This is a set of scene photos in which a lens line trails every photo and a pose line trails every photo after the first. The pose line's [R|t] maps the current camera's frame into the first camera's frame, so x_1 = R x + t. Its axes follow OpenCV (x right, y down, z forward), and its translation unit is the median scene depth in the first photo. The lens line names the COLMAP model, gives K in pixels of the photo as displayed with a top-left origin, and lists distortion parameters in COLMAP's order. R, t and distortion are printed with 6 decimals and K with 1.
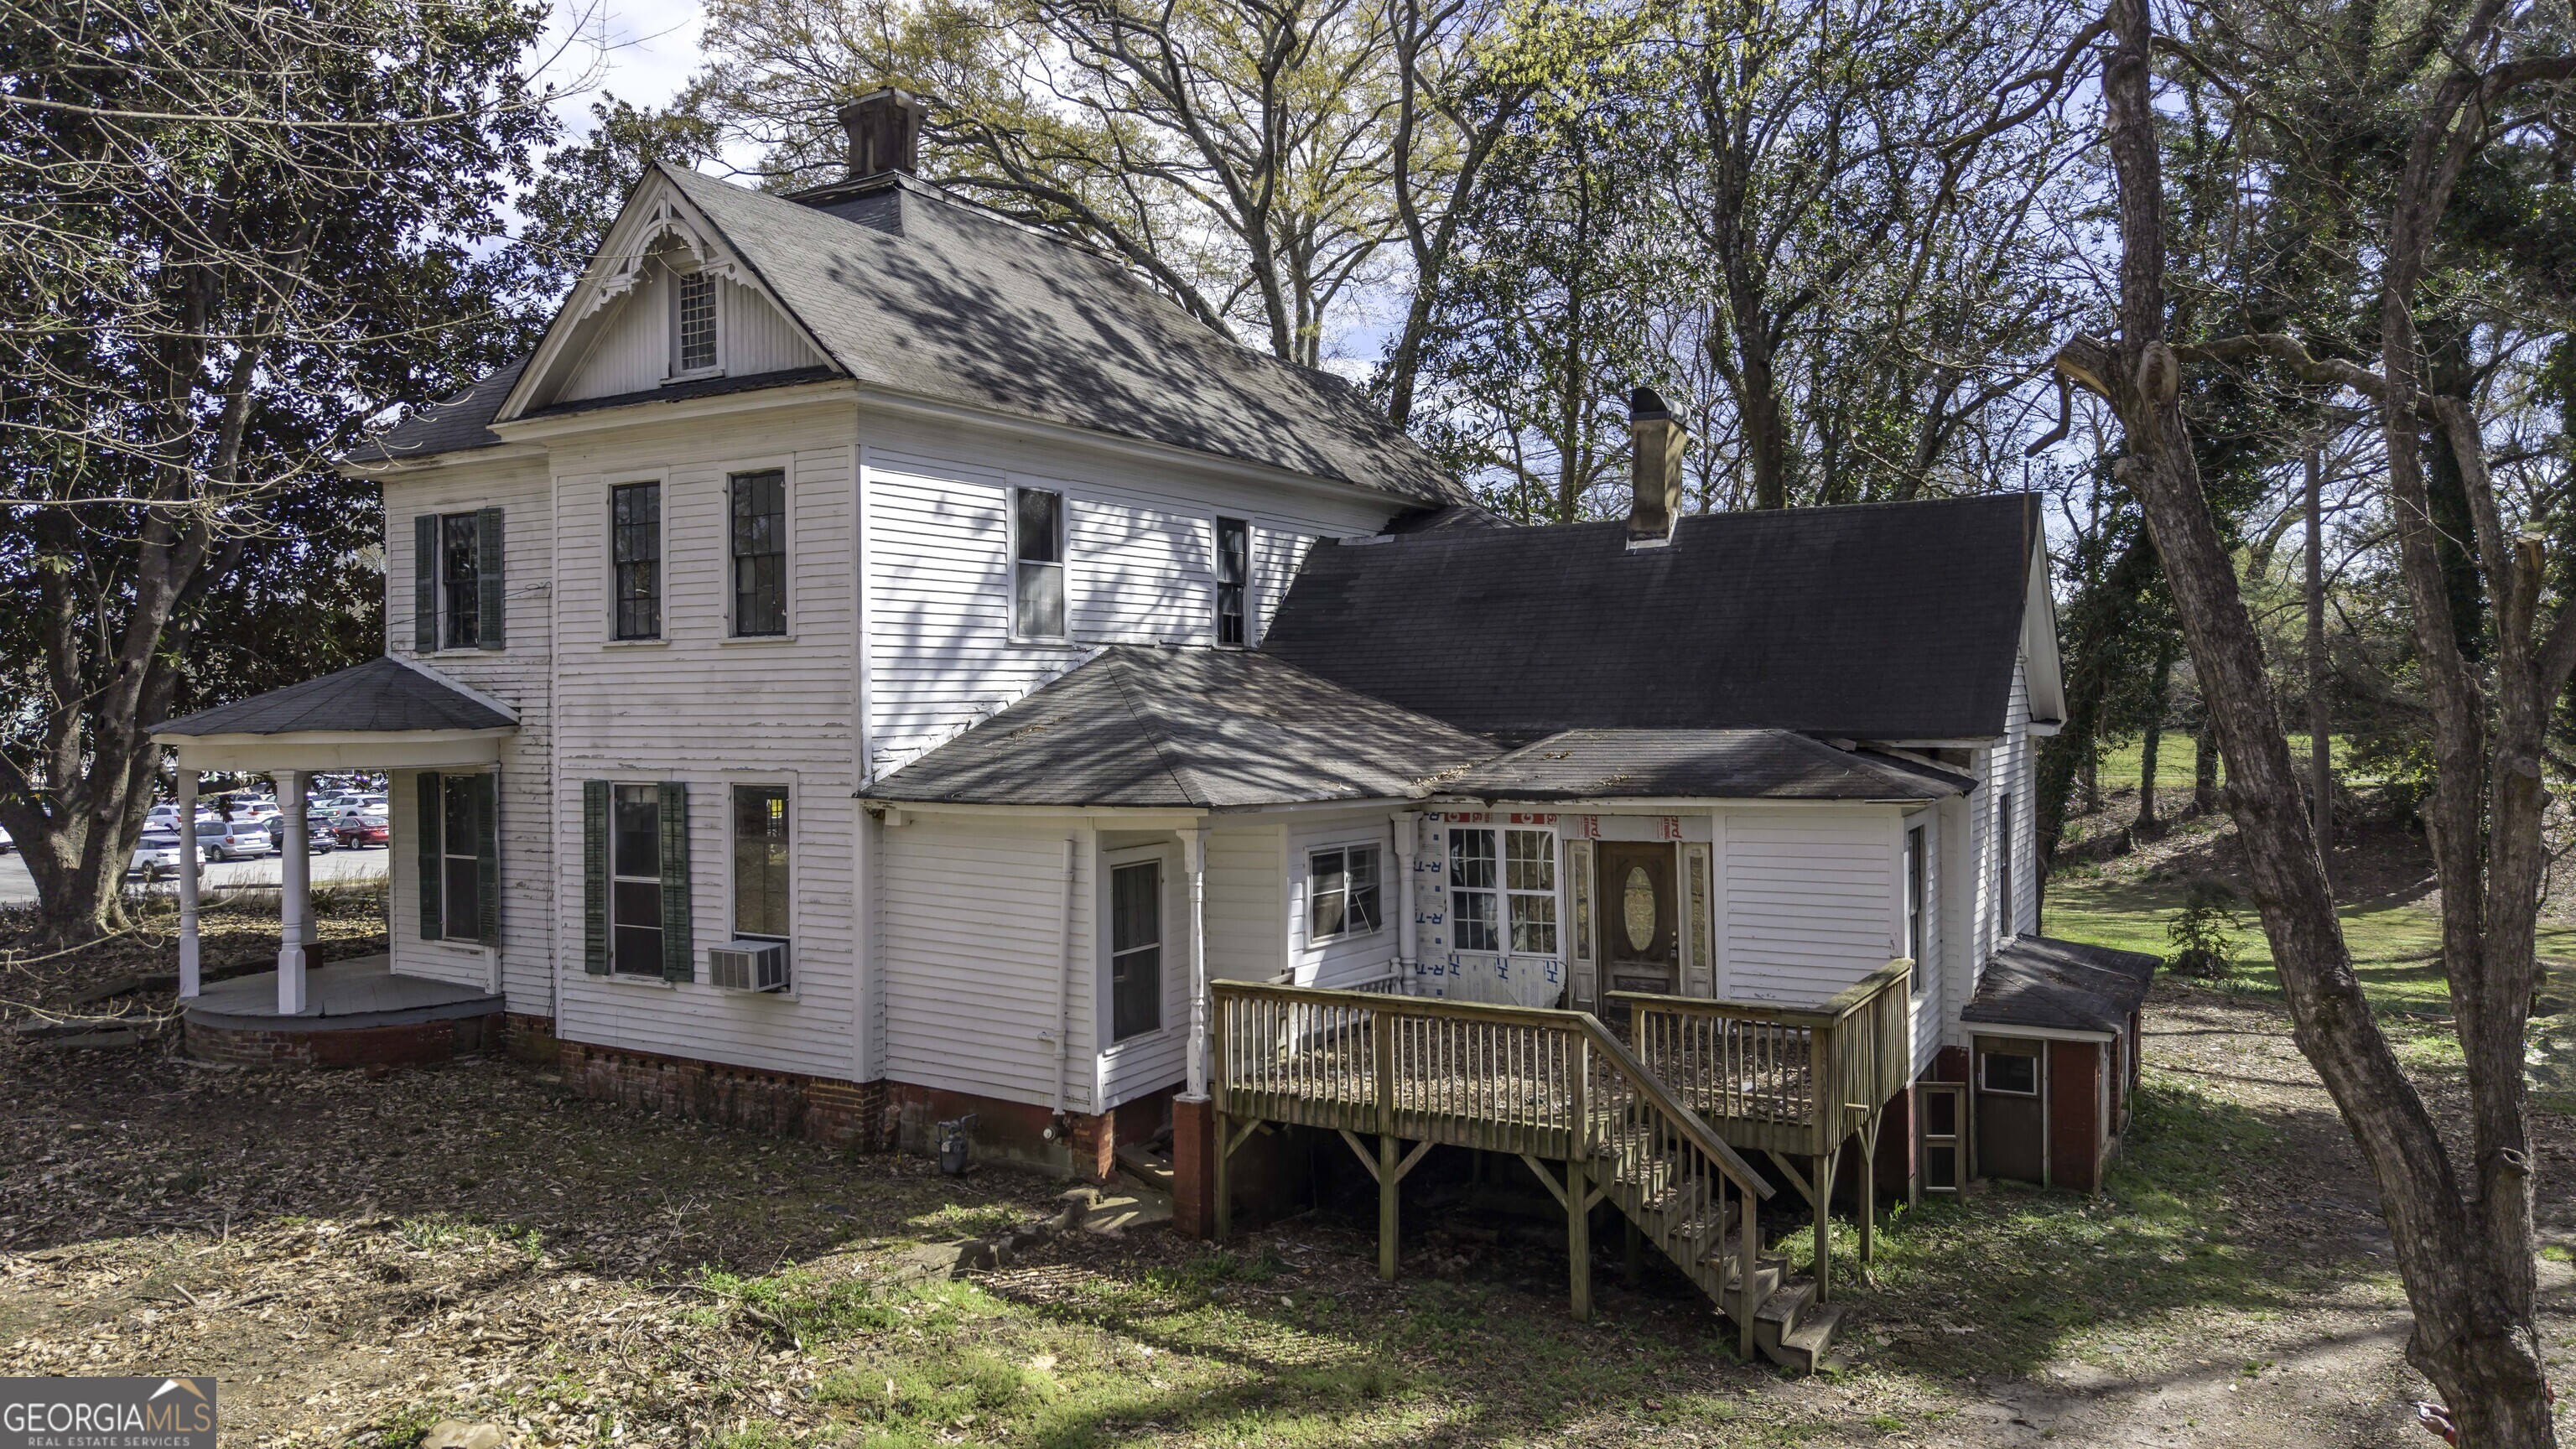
lens RADIAL K [[1822.5, 0, 1288.0], [0, 1822.5, 724.5], [0, 0, 1]] dist [-0.124290, 0.000125]
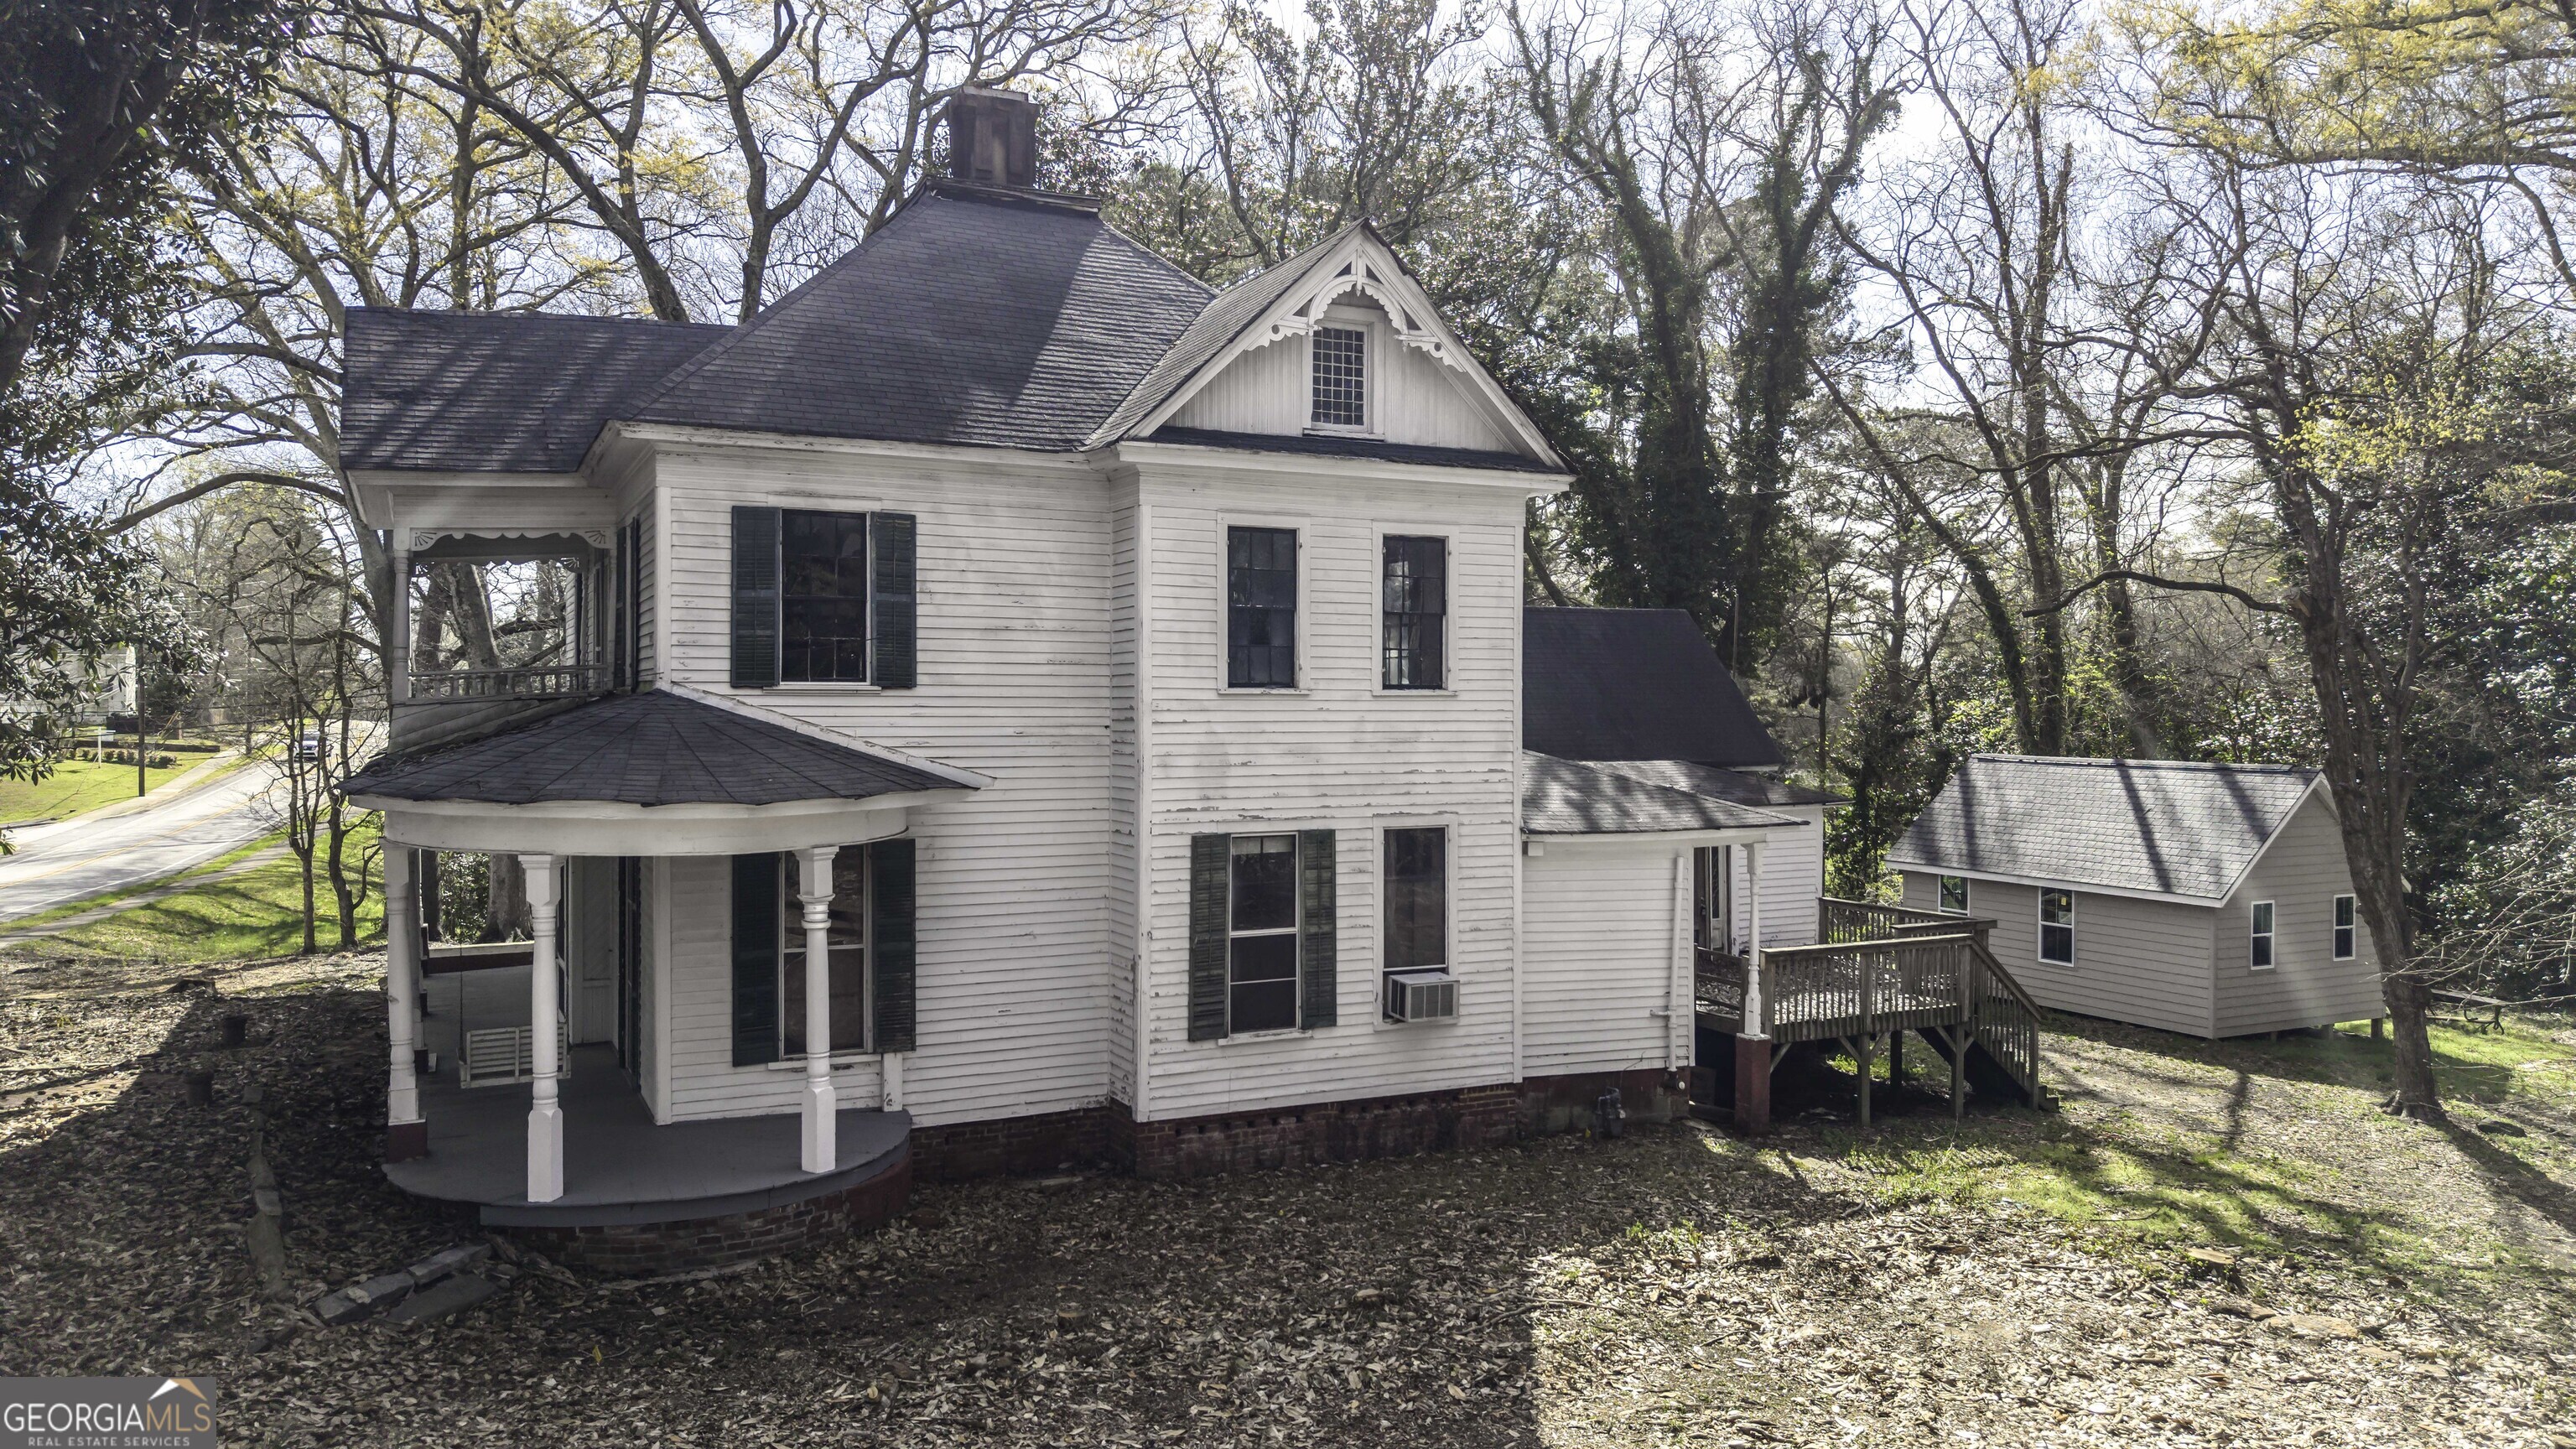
lens RADIAL K [[1859.0, 0, 1288.0], [0, 1859.0, 724.5], [0, 0, 1]] dist [0.002472, 0.000073]
pose [[0.553903, 0.005739, 0.832561, -1.224487], [0.010249, 0.999853, -0.013711, -0.012976], [-0.832518, 0.016127, 0.553763, 0.434031]]
